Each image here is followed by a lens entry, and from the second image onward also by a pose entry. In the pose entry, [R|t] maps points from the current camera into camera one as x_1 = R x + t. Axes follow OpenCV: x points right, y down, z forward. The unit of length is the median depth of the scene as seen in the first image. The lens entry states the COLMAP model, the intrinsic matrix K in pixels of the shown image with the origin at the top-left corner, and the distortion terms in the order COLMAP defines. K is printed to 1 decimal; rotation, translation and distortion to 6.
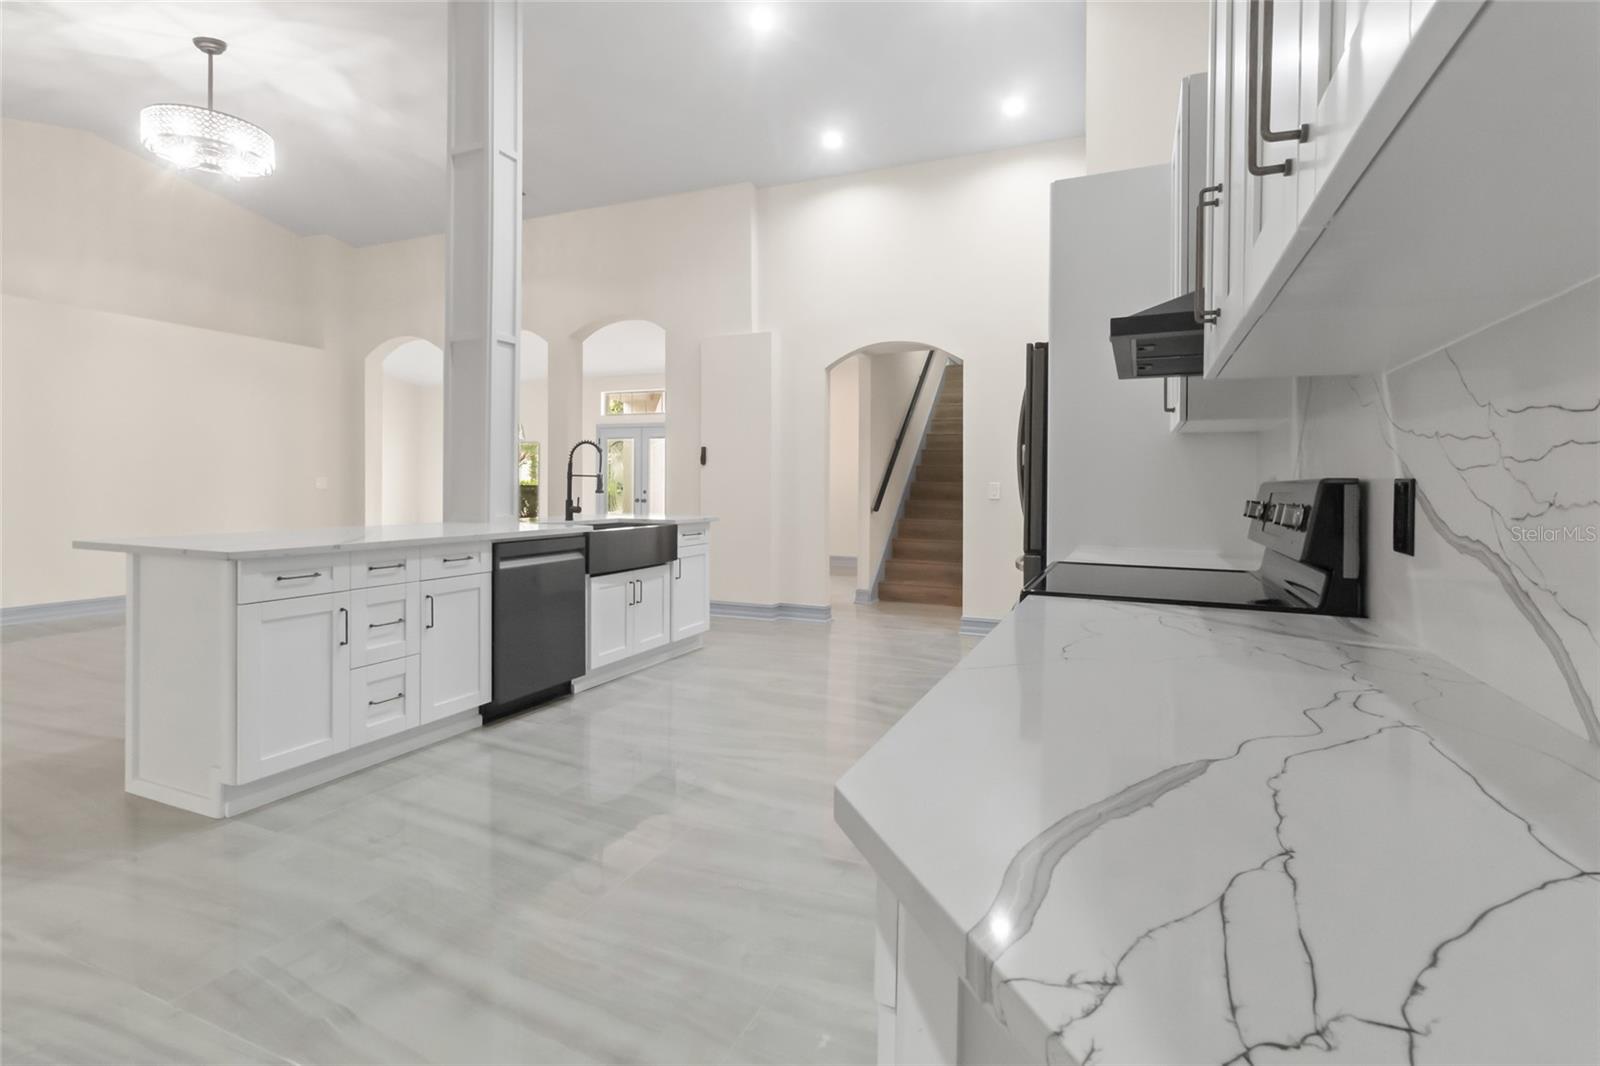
lens RADIAL K [[750.7, 0, 806.9], [0, 750.7, 485.4], [0, 0, 1]] dist [0.001531, 0.000207]
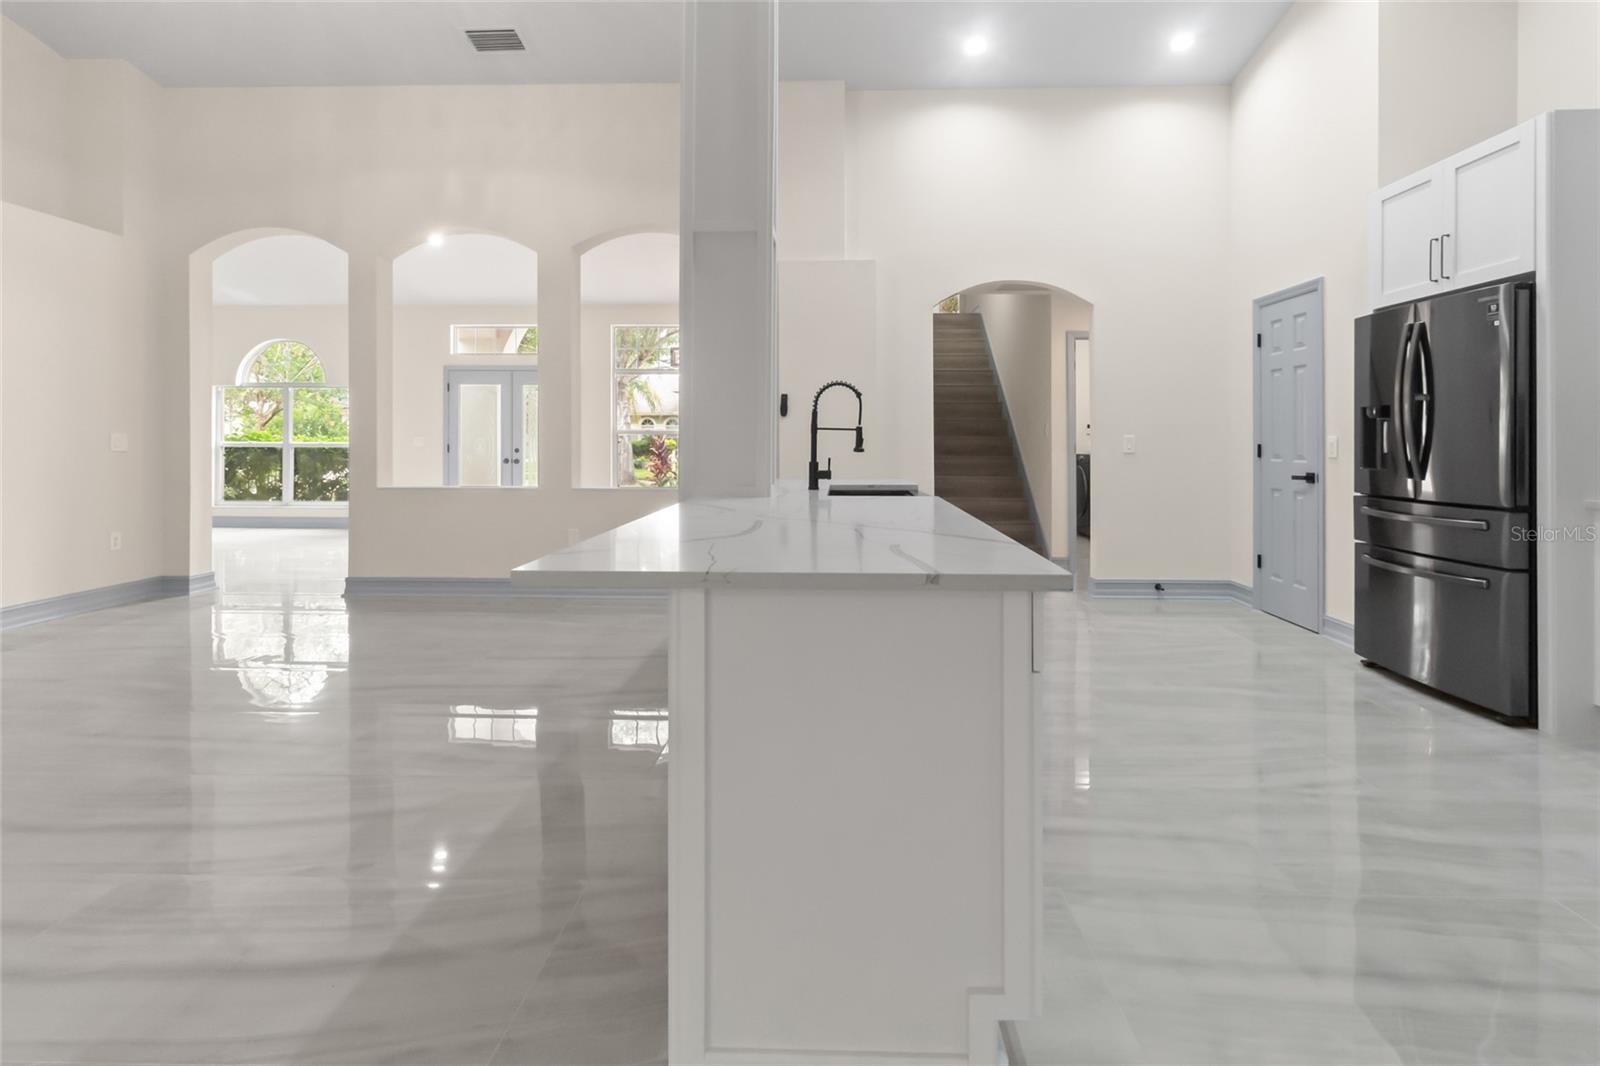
lens RADIAL K [[762.8, 0, 803.2], [0, 762.8, 441.6], [0, 0, 1]] dist [-0.000274, -0.000477]
pose [[0.931491, -0.006789, 0.363700, -0.596350], [0.006336, 0.999977, 0.002438, -0.002148], [-0.363708, 0.000033, 0.931513, 0.308882]]
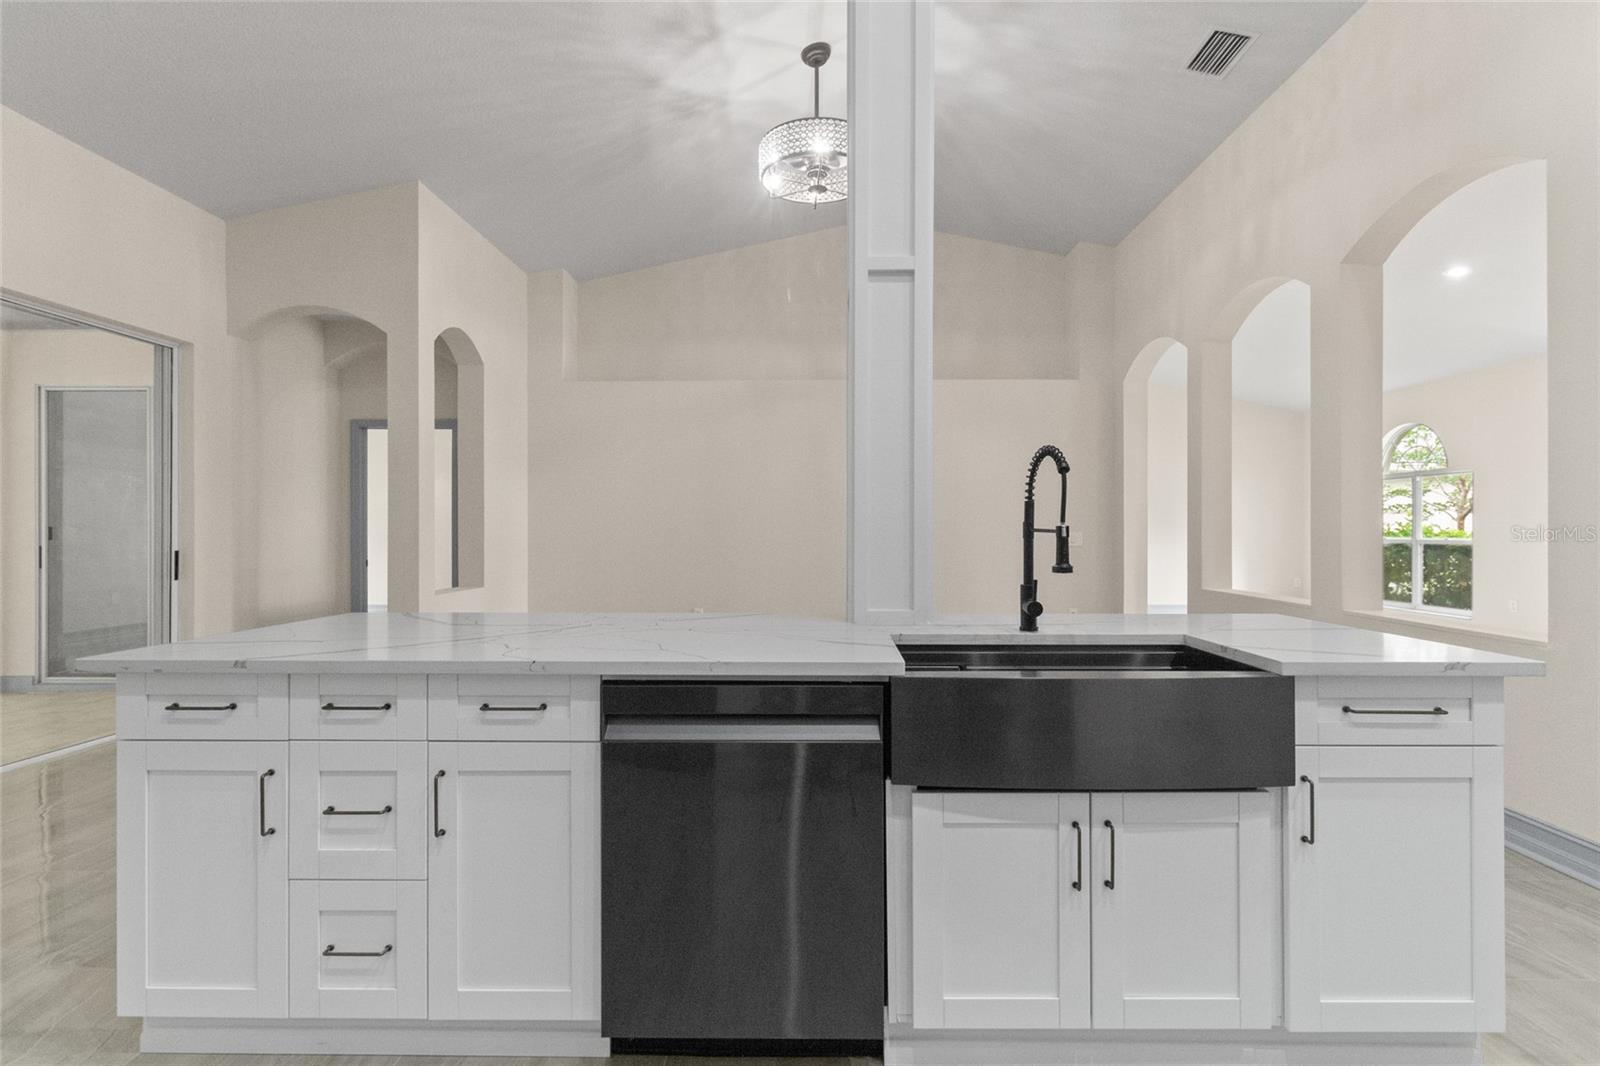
lens RADIAL K [[774.6, 0, 800.0], [0, 774.6, 533.0], [0, 0, 1]] dist [-0.001082, -0.000040]
pose [[0.389124, -0.006442, -0.921163, 0.055417], [0.001559, 0.999979, -0.006335, -0.008973], [0.921184, 0.001029, 0.389126, 0.694687]]
